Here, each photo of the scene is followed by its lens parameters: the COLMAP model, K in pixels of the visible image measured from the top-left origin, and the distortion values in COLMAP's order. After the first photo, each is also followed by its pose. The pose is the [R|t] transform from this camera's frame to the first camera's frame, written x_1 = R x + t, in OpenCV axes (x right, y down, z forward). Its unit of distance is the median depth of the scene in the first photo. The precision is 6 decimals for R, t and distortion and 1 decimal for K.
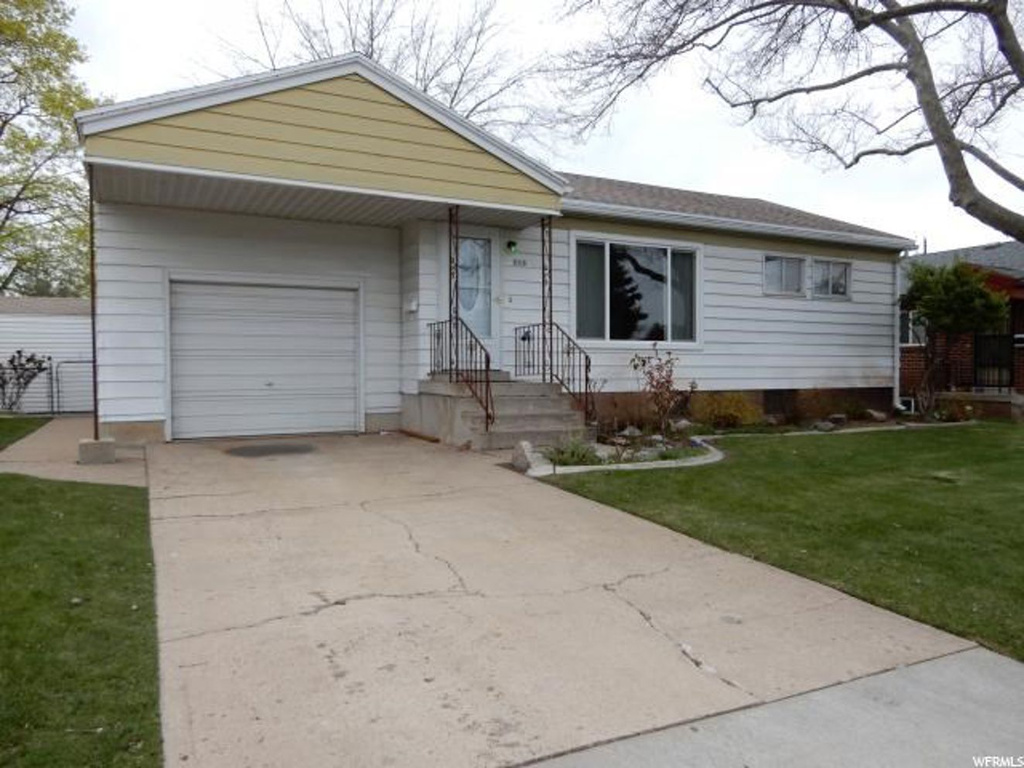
lens RADIAL K [[734.1, 0, 513.2], [0, 734.1, 382.3], [0, 0, 1]] dist [0.014264, -0.004478]
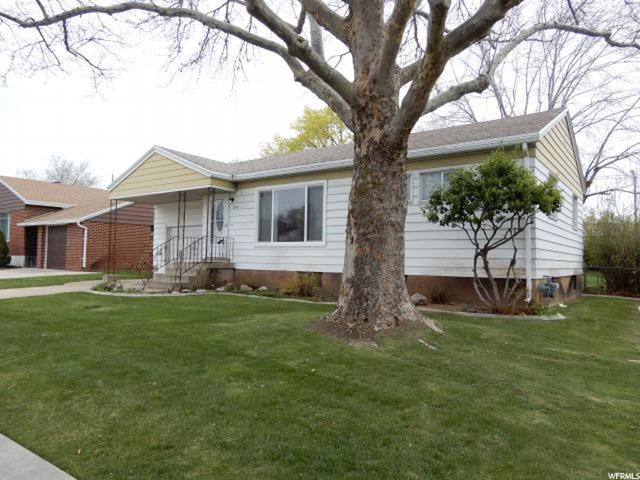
lens RADIAL K [[458.8, 0, 319.3], [0, 458.8, 241.0], [0, 0, 1]] dist [0.014264, -0.004478]
pose [[0.449658, -0.031073, -0.892660, 1.163305], [-0.033864, 0.998083, -0.051801, -0.003816], [0.892558, 0.053521, 0.447744, 0.559225]]
